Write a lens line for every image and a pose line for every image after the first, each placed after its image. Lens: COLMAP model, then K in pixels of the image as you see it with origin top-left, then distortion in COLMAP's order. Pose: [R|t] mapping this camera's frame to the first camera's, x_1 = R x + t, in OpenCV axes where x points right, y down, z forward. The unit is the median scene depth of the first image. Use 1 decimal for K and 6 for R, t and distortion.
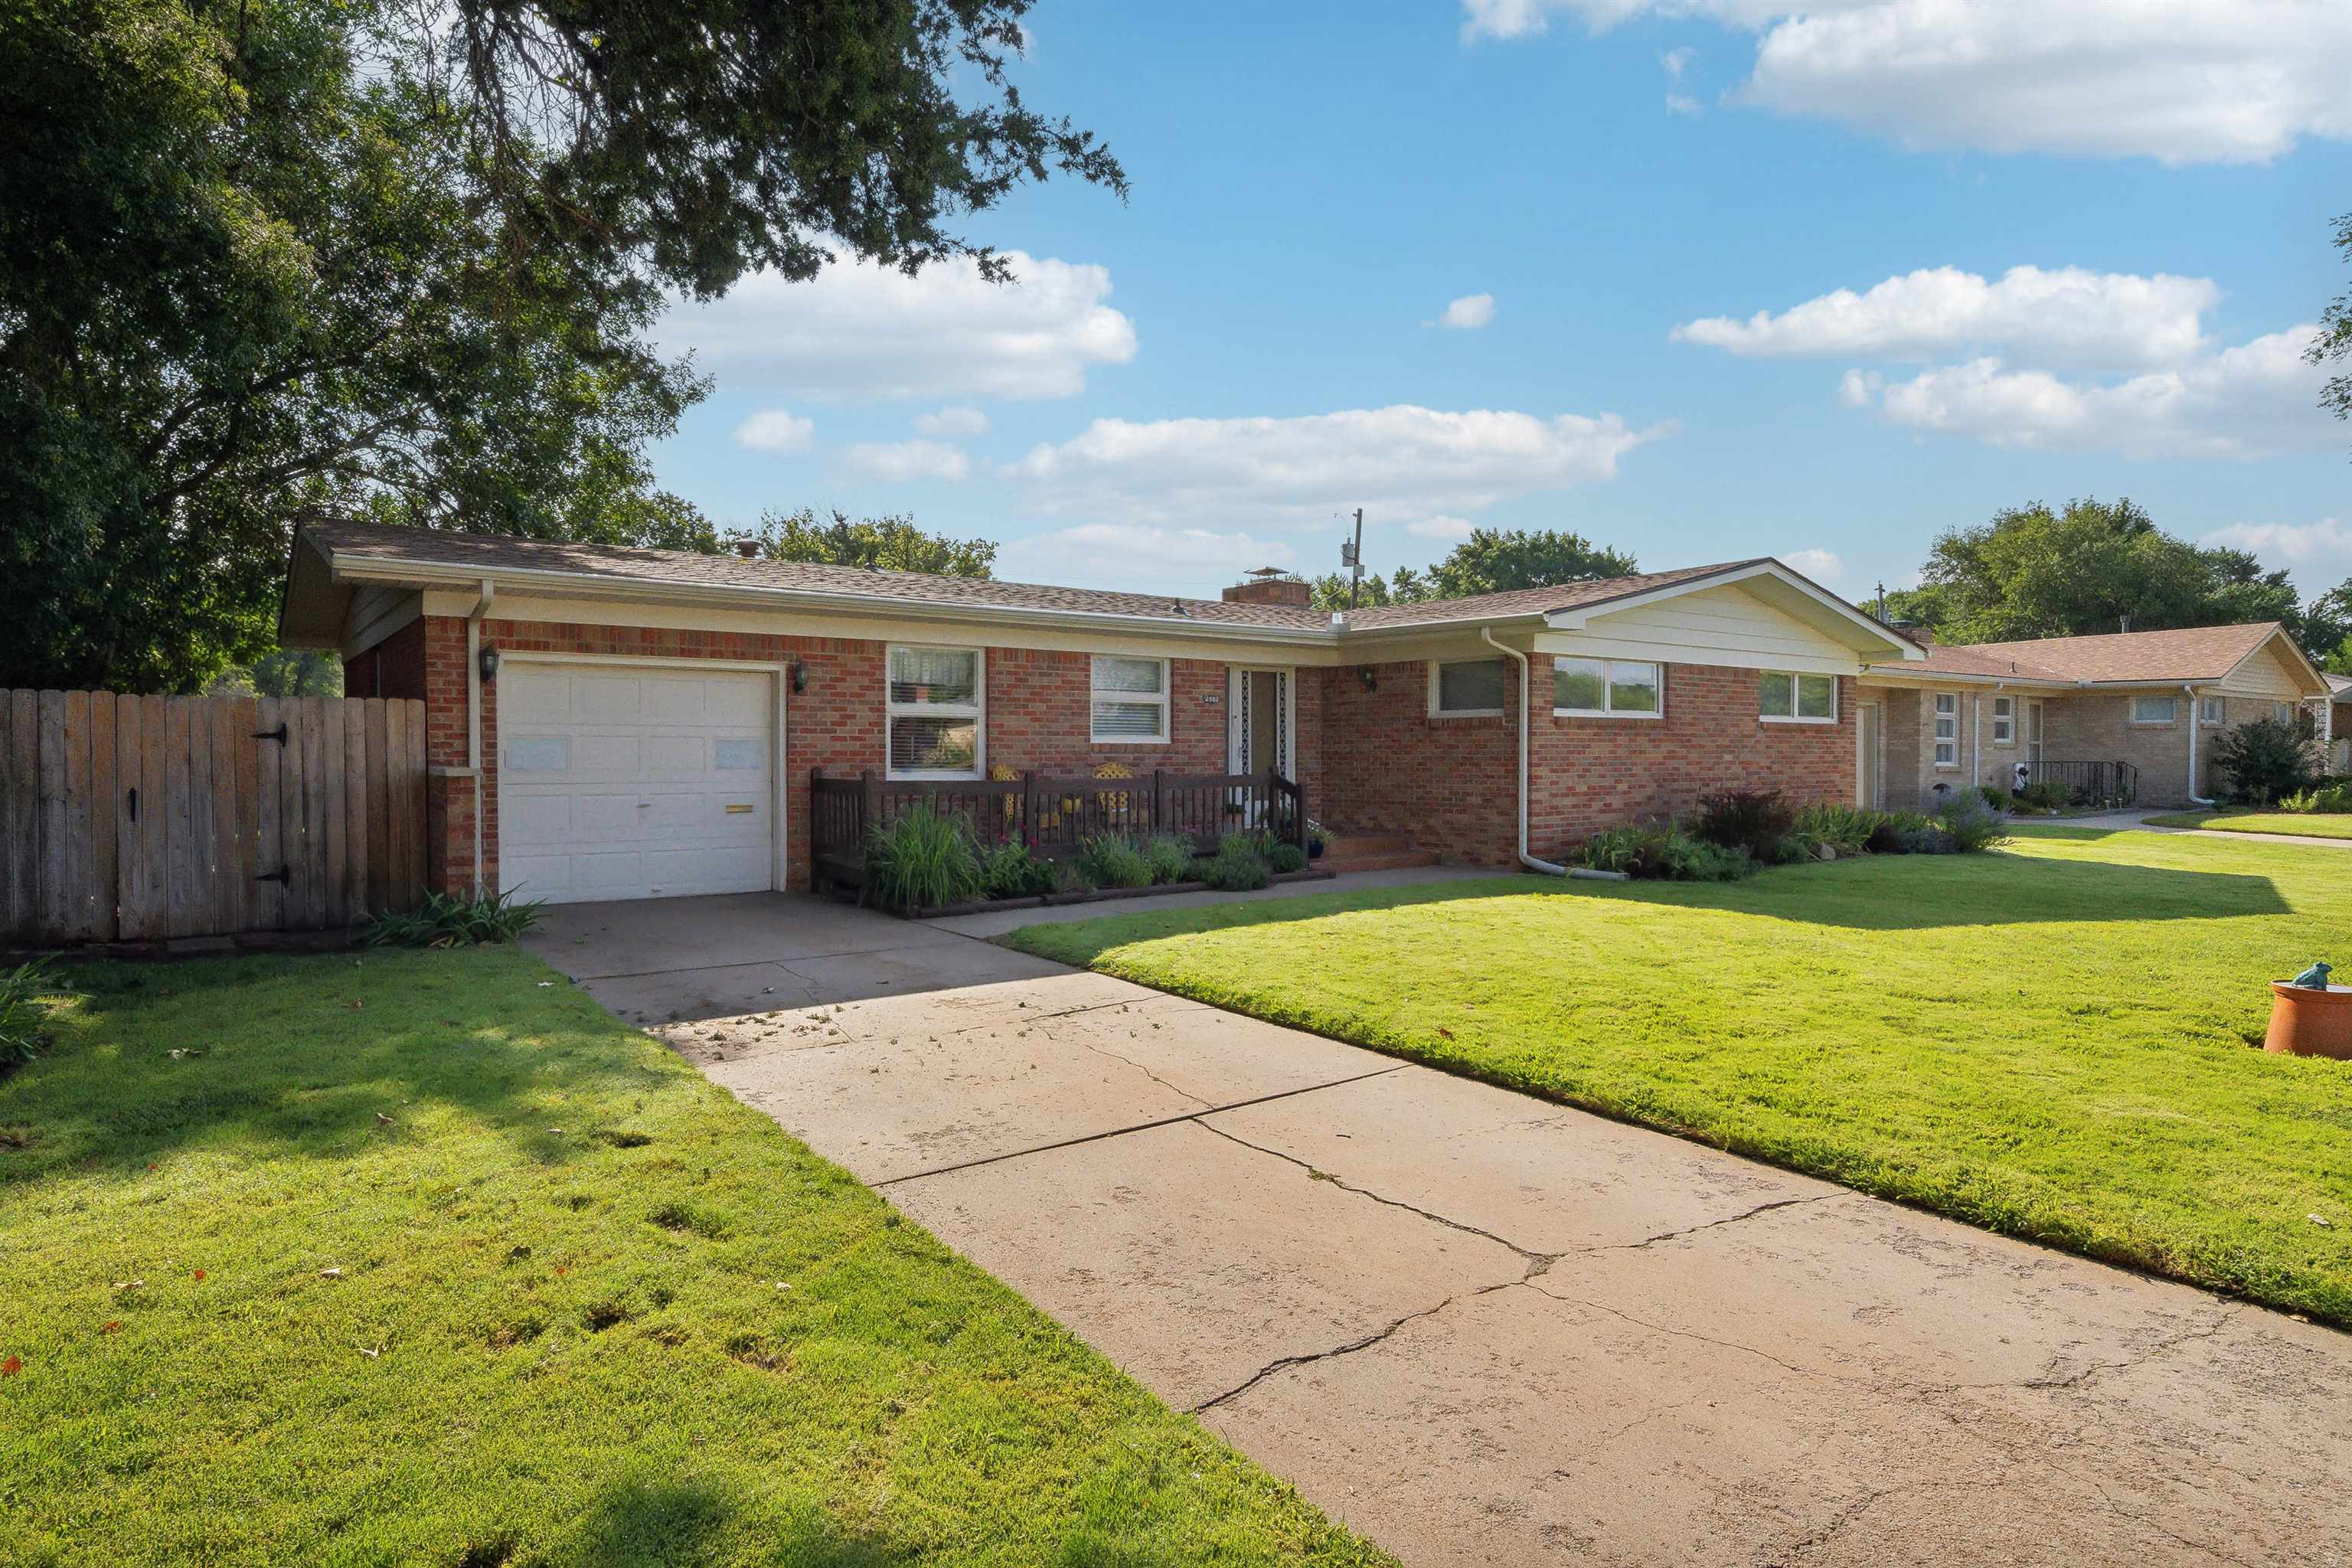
lens RADIAL K [[1245.0, 0, 1176.0], [0, 1245.0, 784.0], [0, 0, 1]] dist [0.025910, 0.000104]
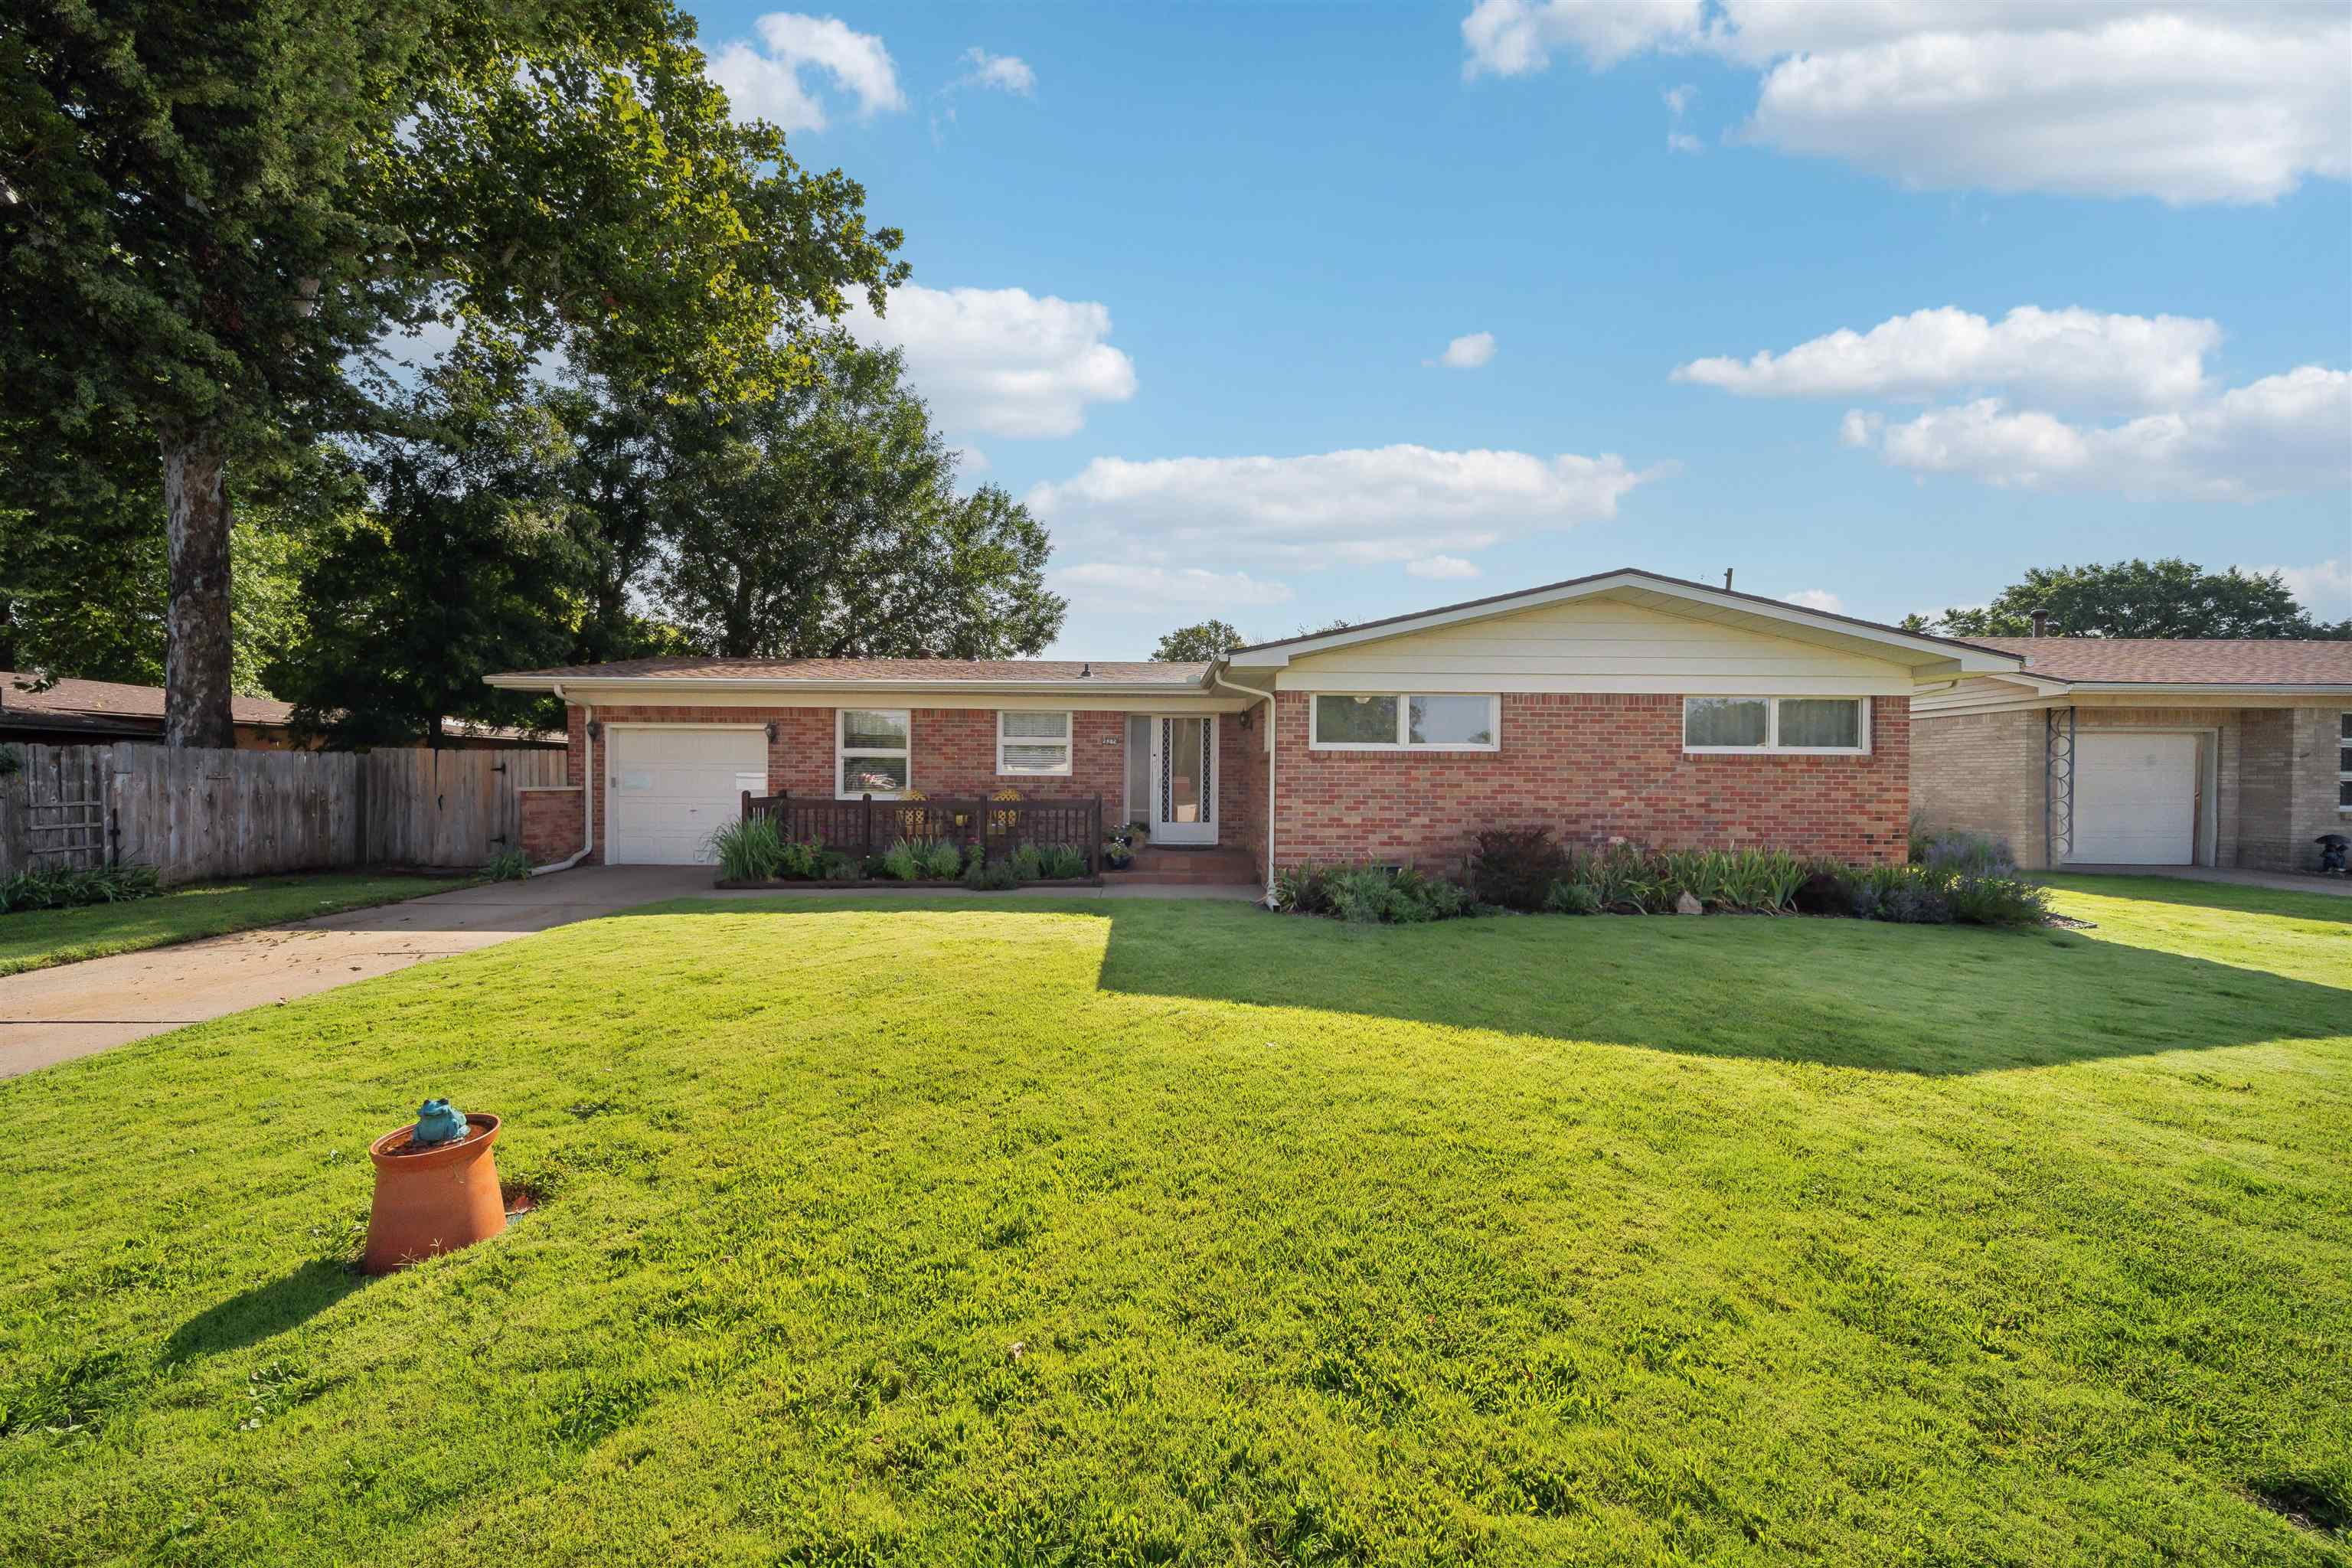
lens RADIAL K [[844.1, 0, 1157.2], [0, 844.1, 776.4], [0, 0, 1]] dist [0.001057, 0.000125]
pose [[0.812444, 0.002395, -0.583035, 0.611108], [-0.022888, 0.999352, -0.027788, -0.009504], [0.582590, 0.035920, 0.811972, 0.349258]]
